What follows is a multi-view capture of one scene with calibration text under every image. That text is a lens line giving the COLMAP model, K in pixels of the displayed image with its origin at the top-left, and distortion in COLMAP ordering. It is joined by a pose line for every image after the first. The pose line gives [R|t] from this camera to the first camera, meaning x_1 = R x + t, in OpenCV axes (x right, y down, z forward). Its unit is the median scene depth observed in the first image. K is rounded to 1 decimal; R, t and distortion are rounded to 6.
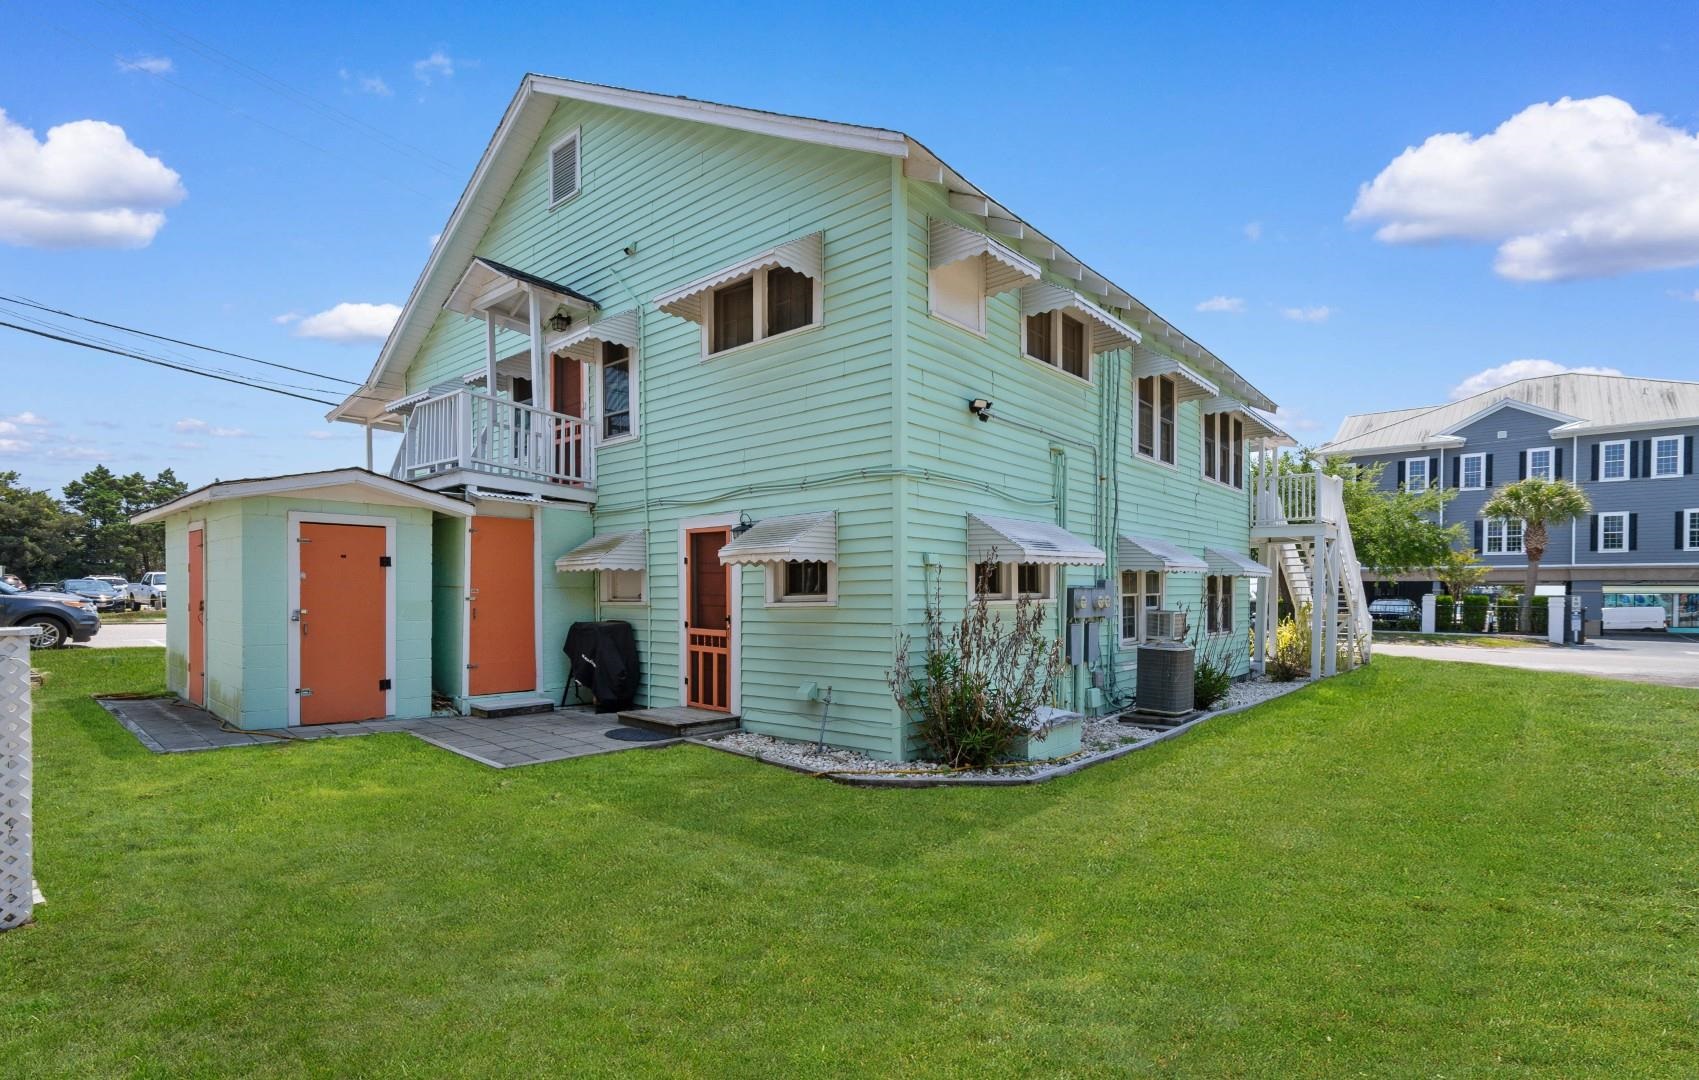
lens RADIAL K [[807.2, 0, 849.1], [0, 807.2, 595.7], [0, 0, 1]] dist [0.000652, 0.000015]
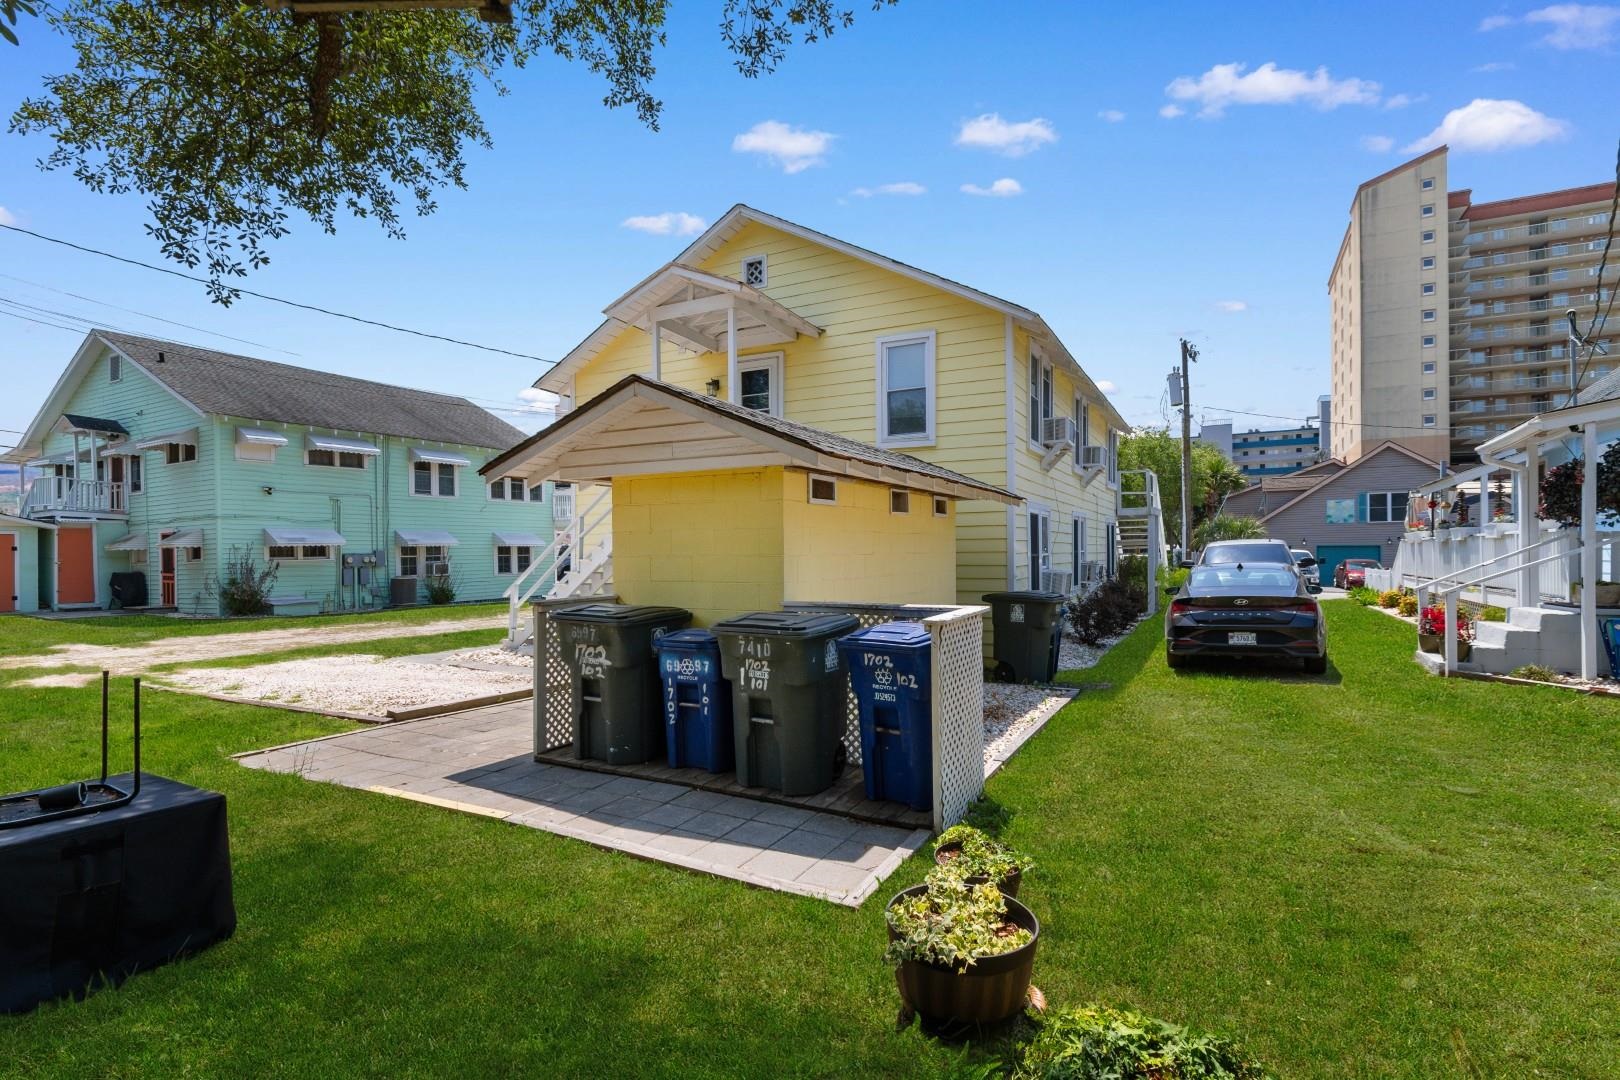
lens RADIAL K [[781.7, 0, 812.4], [0, 781.7, 557.6], [0, 0, 1]] dist [0.001502, -0.002662]
pose [[0.975737, -0.017737, 0.218225, 1.057672], [0.018204, 0.999834, -0.000129, 0.024474], [-0.218186, 0.004099, 0.975899, -1.530920]]
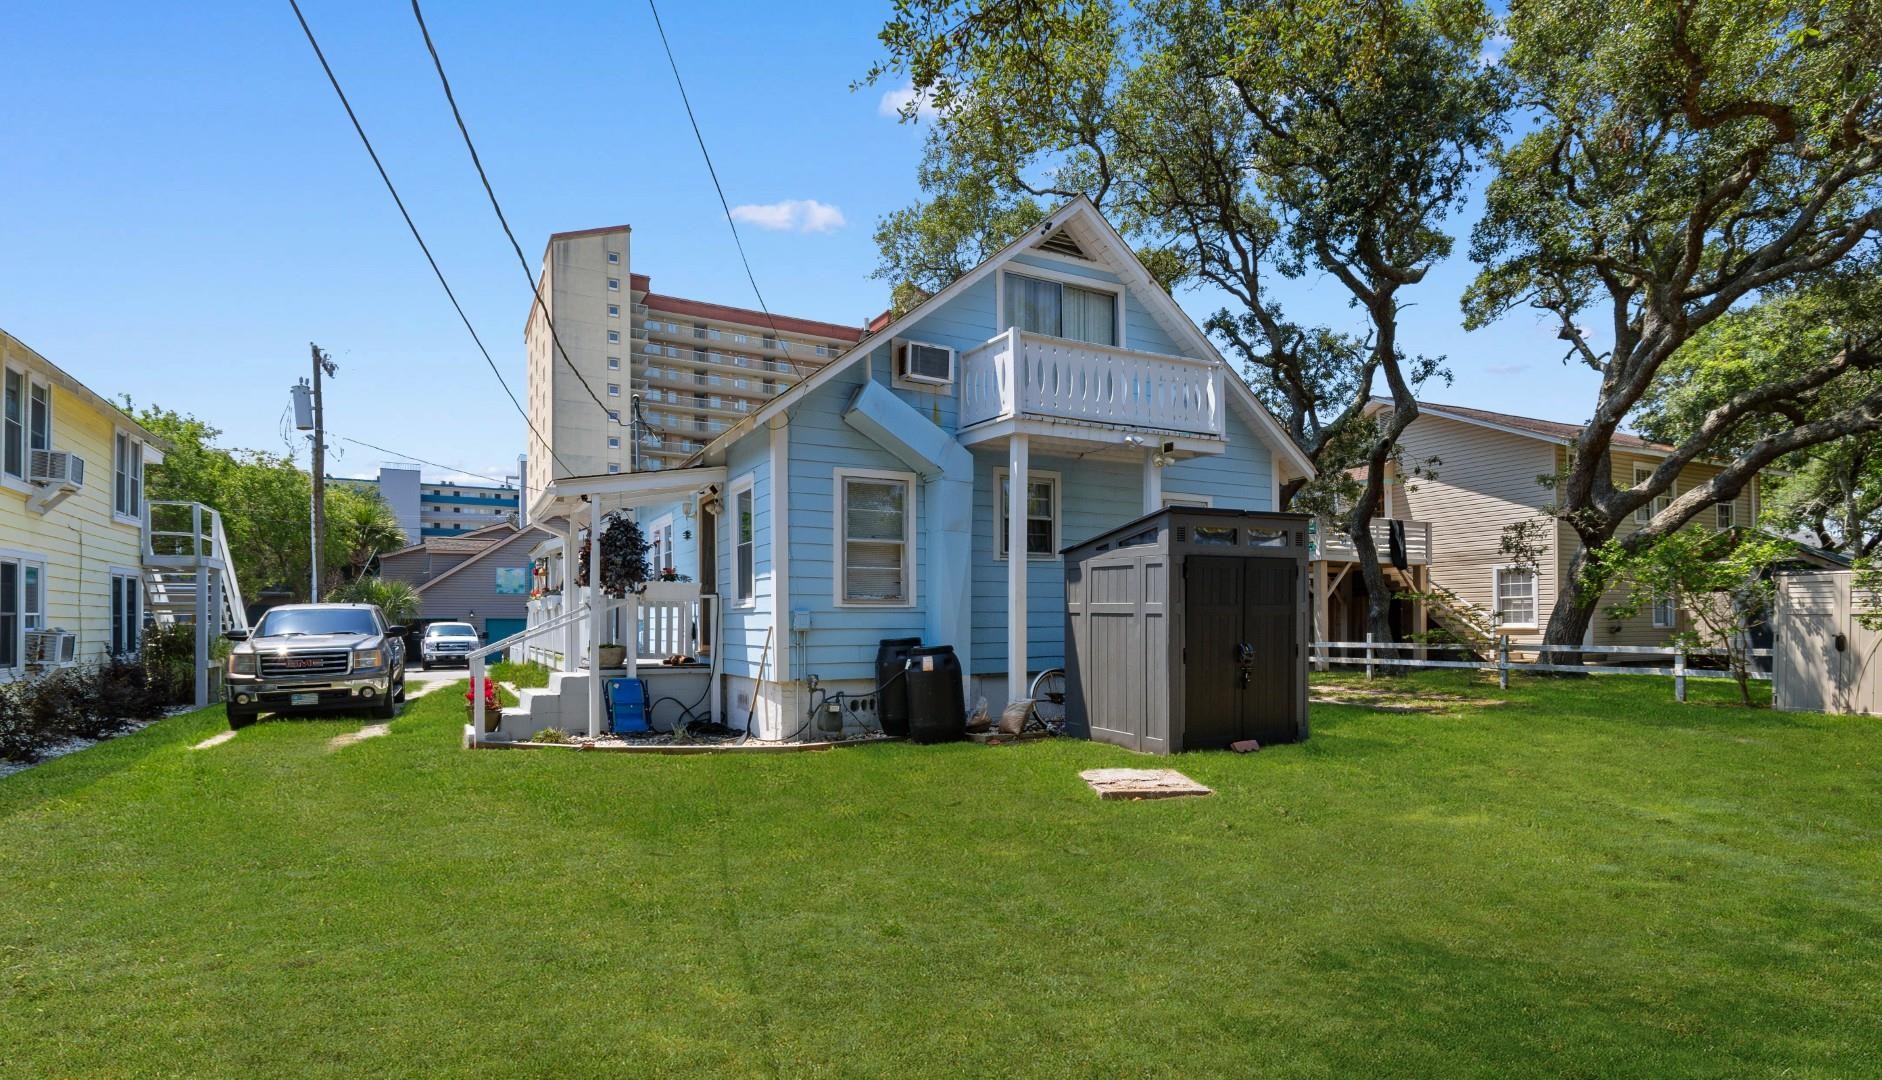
lens RADIAL K [[935.4, 0, 972.7], [0, 935.4, 623.8], [0, 0, 1]] dist [0.002699, -0.000001]
pose [[0.327909, -0.005593, 0.944693, 1.192260], [0.009231, 0.999954, 0.002716, 0.042968], [-0.944664, 0.007830, 0.327946, -1.648118]]
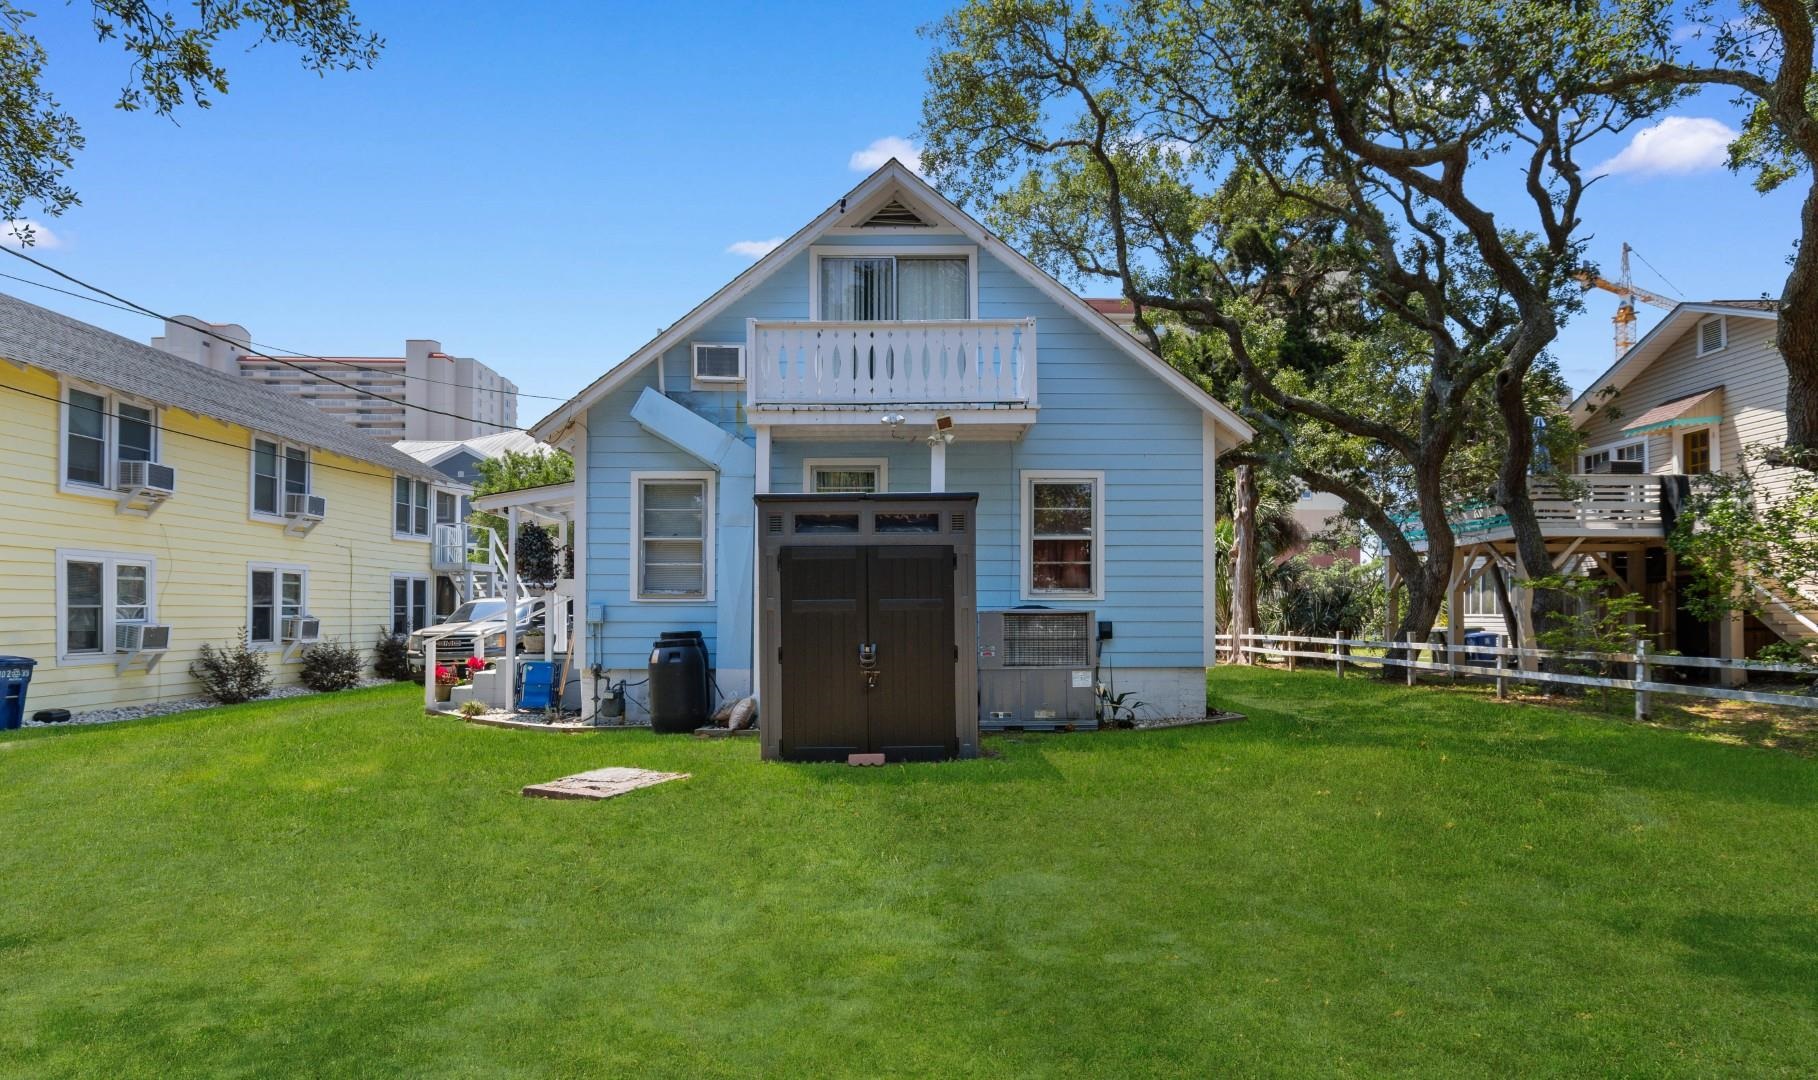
lens RADIAL K [[939.6, 0, 916.5], [0, 939.6, 612.0], [0, 0, 1]] dist [-0.001147, -0.000720]
pose [[0.741923, -0.000463, 0.670485, 1.613170], [0.002845, 0.999993, -0.002458, 0.042023], [-0.670479, 0.003731, 0.741919, -2.207748]]
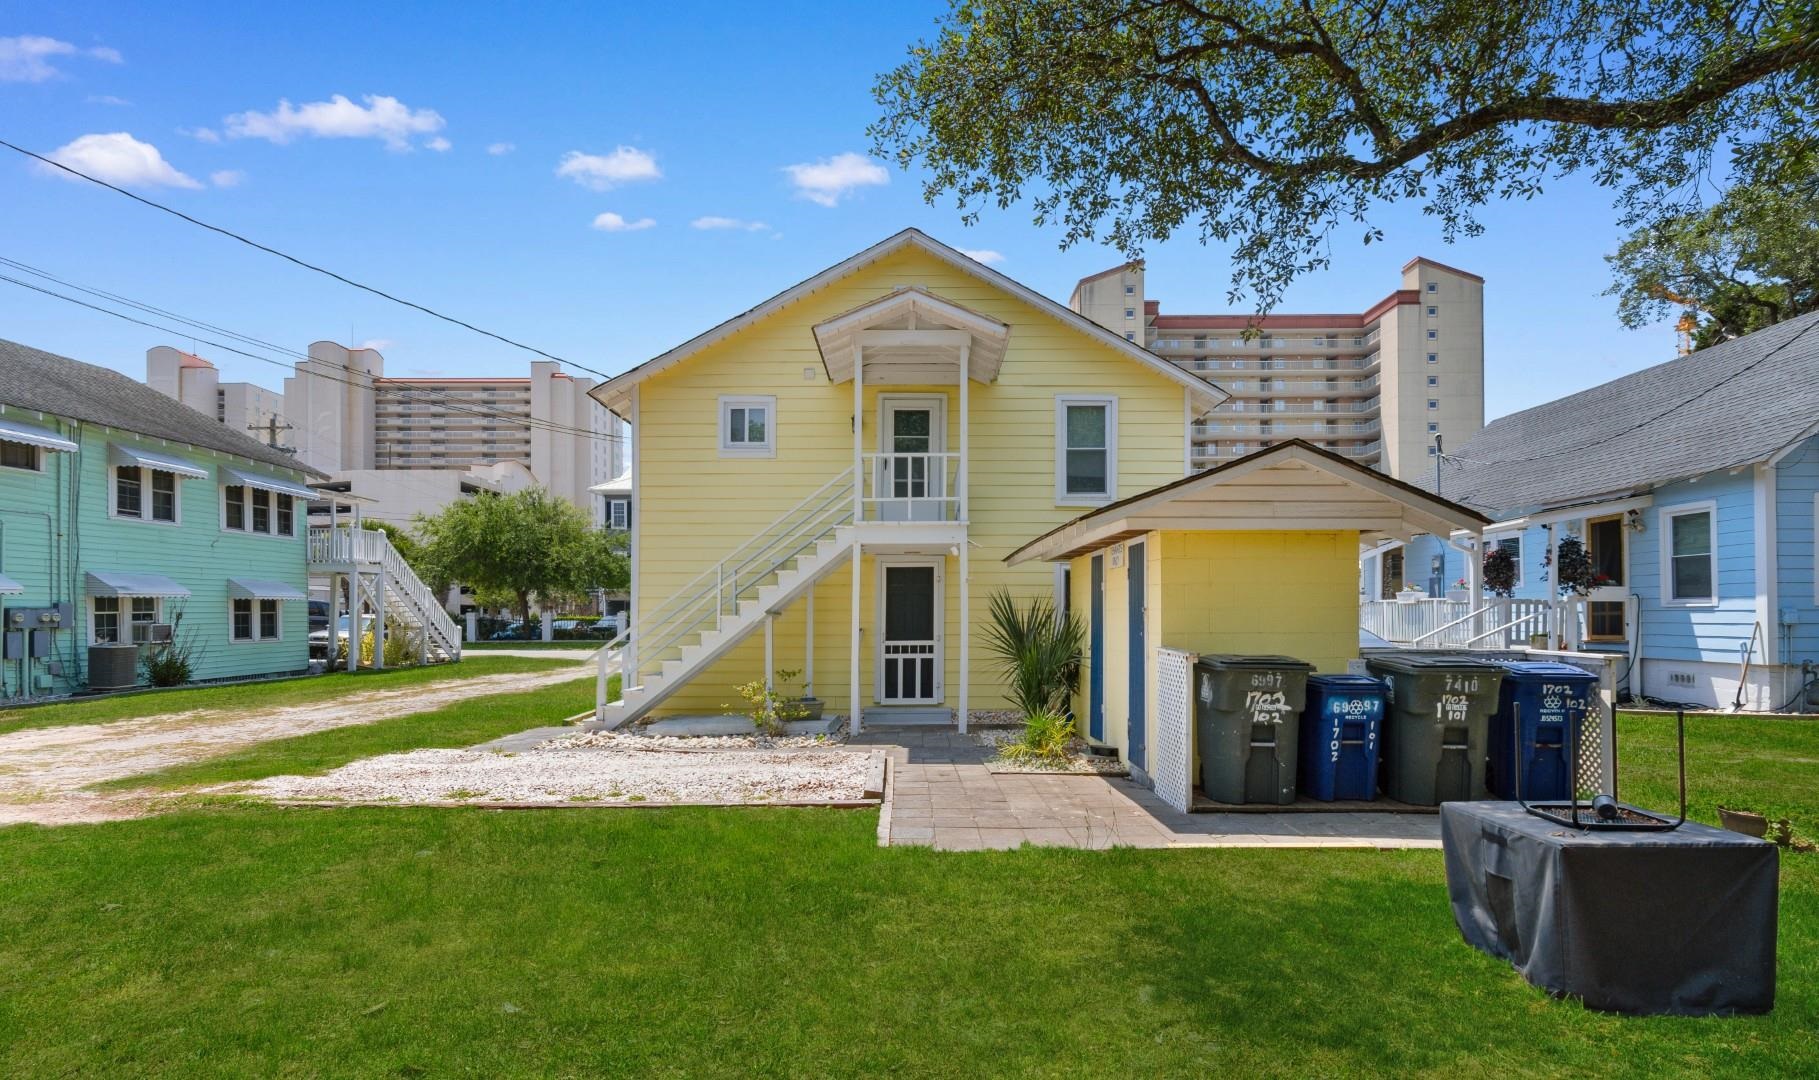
lens RADIAL K [[899.6, 0, 920.7], [0, 899.6, 608.5], [0, 0, 1]] dist [0.001655, -0.000160]
pose [[0.752799, -0.005306, 0.658229, 0.411955], [0.013166, 0.999889, -0.006998, 0.022901], [-0.658119, 0.013934, 0.752785, -1.295942]]
